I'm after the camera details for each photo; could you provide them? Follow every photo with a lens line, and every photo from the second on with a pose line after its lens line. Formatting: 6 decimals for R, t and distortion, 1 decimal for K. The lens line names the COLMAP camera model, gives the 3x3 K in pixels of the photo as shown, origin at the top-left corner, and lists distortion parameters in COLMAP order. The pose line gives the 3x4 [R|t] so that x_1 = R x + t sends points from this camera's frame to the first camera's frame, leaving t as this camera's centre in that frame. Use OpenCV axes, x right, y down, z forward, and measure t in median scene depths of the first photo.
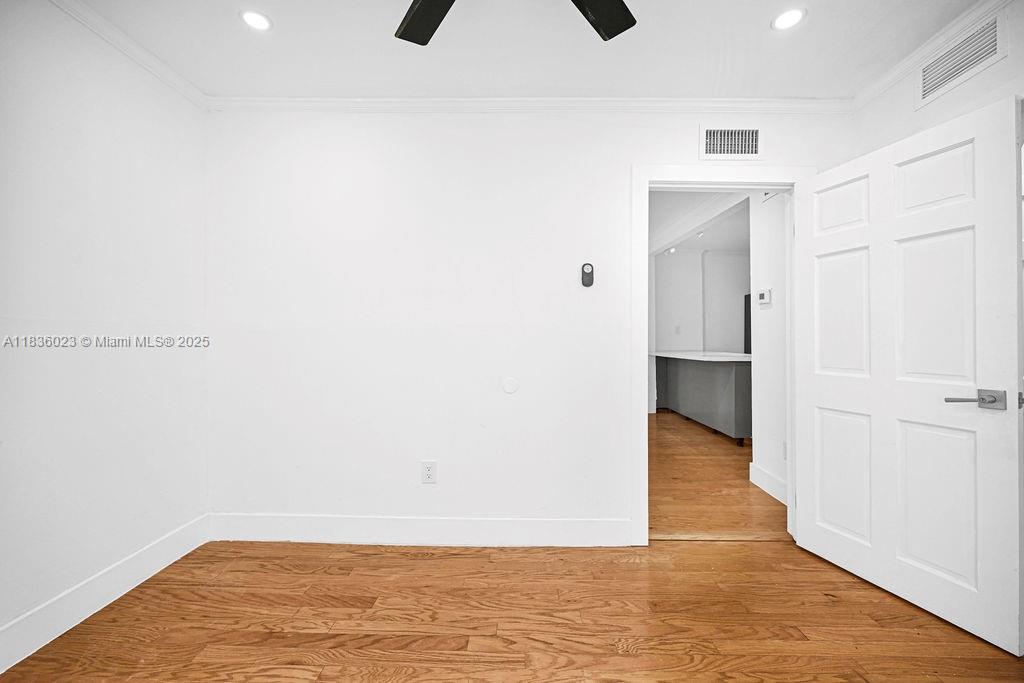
lens RADIAL K [[409.2, 0, 511.2], [0, 409.2, 338.1], [0, 0, 1]] dist [-0.001835, -0.000470]
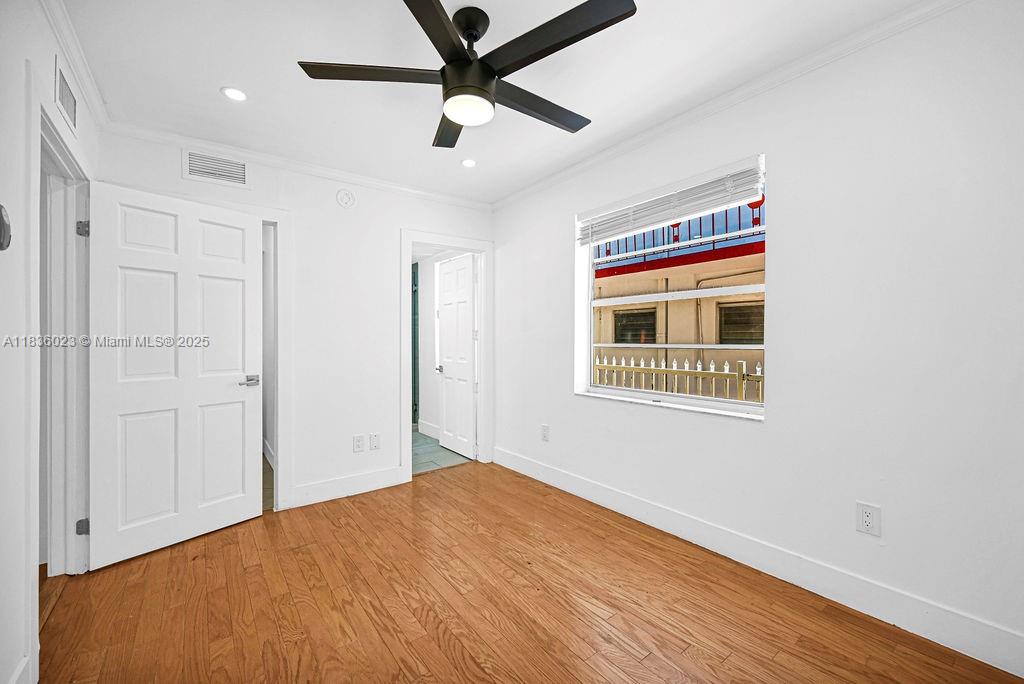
lens RADIAL K [[412.3, 0, 514.7], [0, 412.3, 343.1], [0, 0, 1]] dist [-0.001727, -0.000430]
pose [[-0.635006, -0.000662, 0.772507, -0.809541], [0.003058, 0.999990, 0.003371, -0.012849], [-0.772501, 0.004503, -0.634997, 1.089713]]
